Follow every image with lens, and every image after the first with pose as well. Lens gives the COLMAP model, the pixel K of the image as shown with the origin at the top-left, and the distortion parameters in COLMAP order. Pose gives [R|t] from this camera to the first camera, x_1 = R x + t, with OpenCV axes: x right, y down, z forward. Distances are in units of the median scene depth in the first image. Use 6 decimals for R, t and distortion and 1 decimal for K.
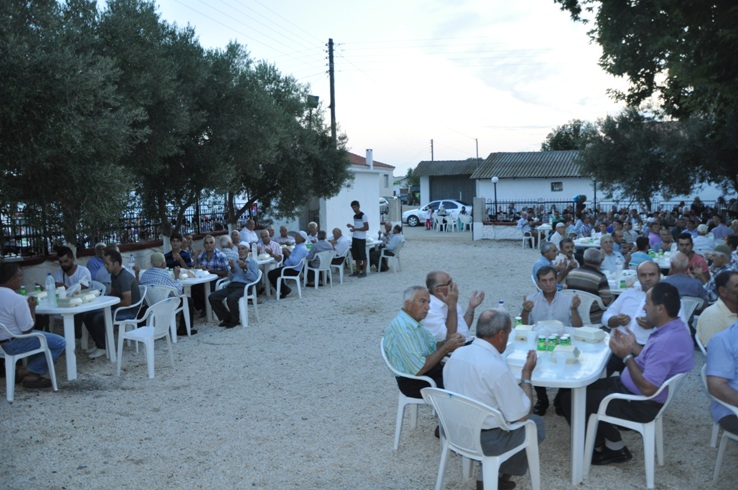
lens RADIAL K [[585.2, 0, 369.5], [0, 585.2, 237.7], [0, 0, 1]] dist [-0.137765, 0.107985]
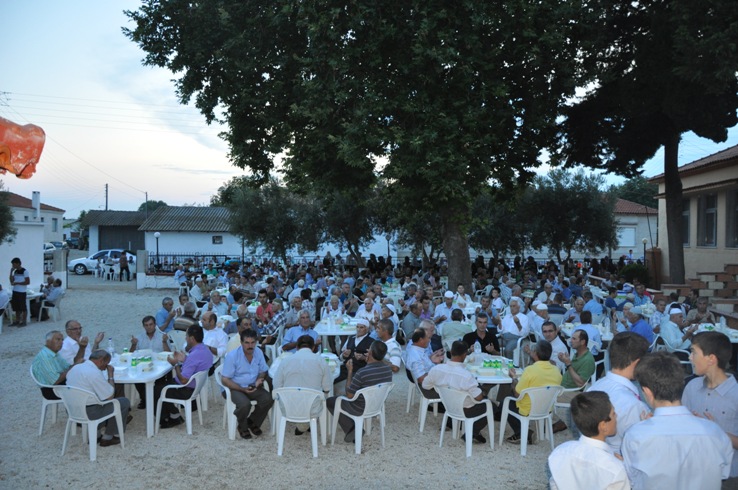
lens RADIAL K [[585.2, 0, 369.5], [0, 585.2, 237.7], [0, 0, 1]] dist [-0.137765, 0.107985]
pose [[0.860974, 0.028187, 0.507867, 0.006890], [0.009573, 0.997389, -0.071585, -0.015048], [-0.508559, 0.066495, 0.858456, -0.219353]]
